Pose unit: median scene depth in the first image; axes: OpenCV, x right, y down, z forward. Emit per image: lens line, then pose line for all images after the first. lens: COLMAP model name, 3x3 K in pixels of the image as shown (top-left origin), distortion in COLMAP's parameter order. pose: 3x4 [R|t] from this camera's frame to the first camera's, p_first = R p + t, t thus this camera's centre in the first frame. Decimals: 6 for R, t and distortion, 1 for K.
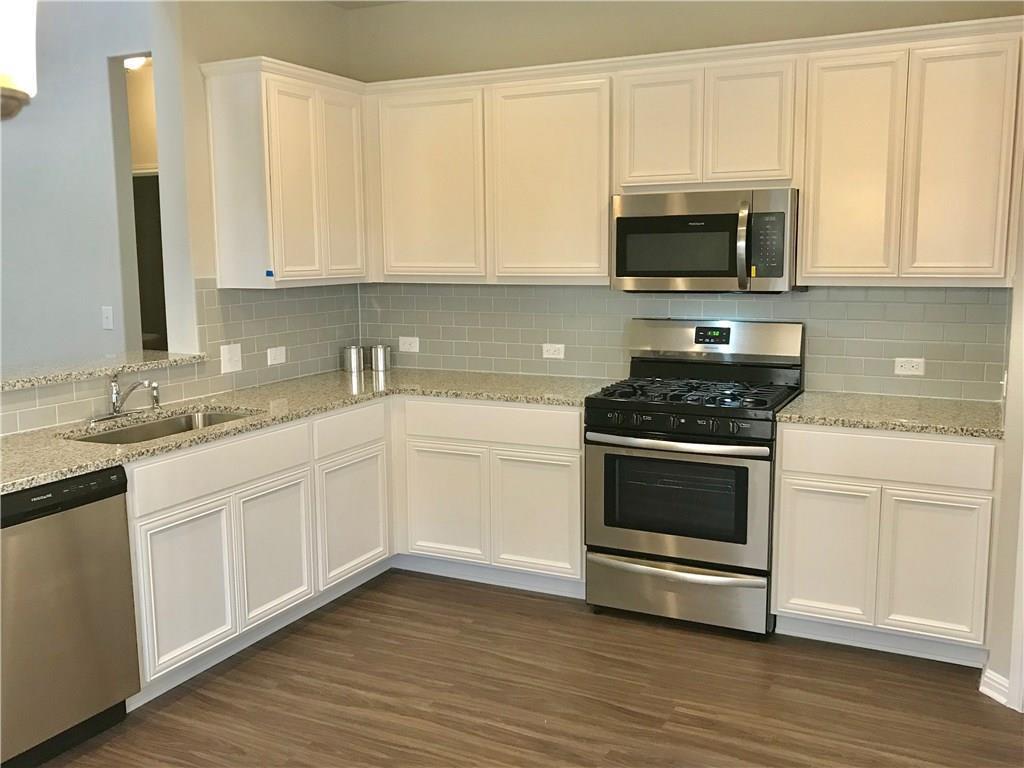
lens RADIAL K [[964.0, 0, 512.0], [0, 964.0, 384.0], [0, 0, 1]] dist [0.075762, -0.089303]
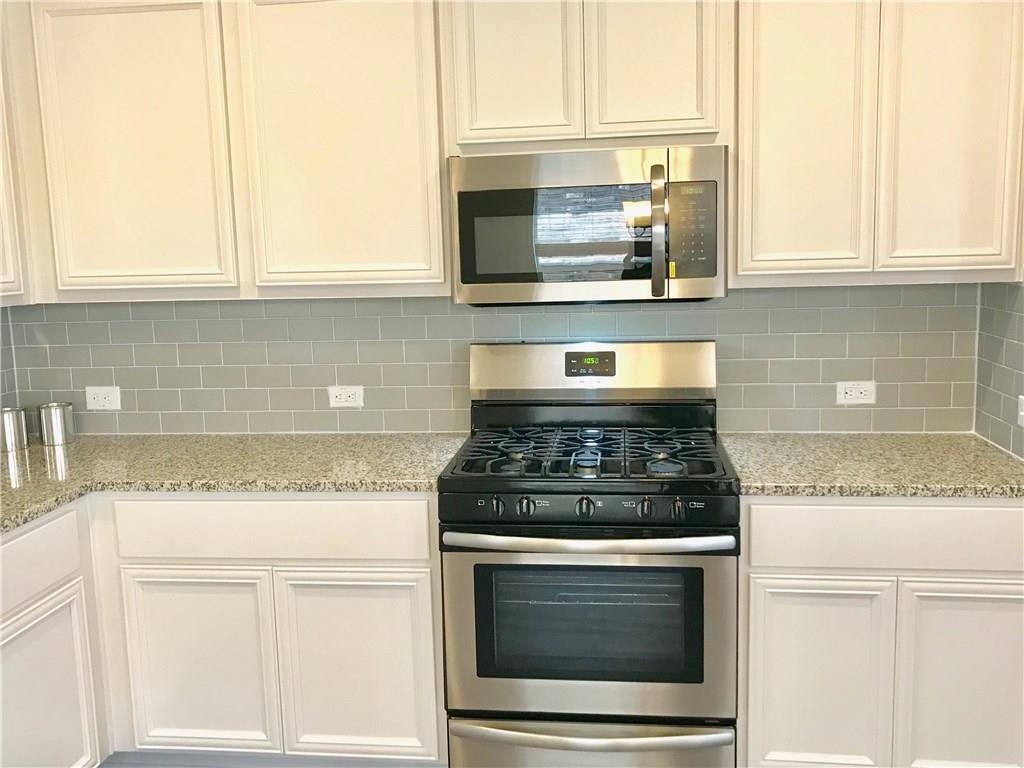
lens RADIAL K [[947.9, 0, 512.0], [0, 947.9, 384.0], [0, 0, 1]] dist [0.131182, -0.312734]
pose [[0.943097, -0.064201, 0.326261, -0.072474], [0.065864, 0.997811, 0.005958, -0.044982], [-0.325929, 0.015870, 0.945261, 0.386818]]
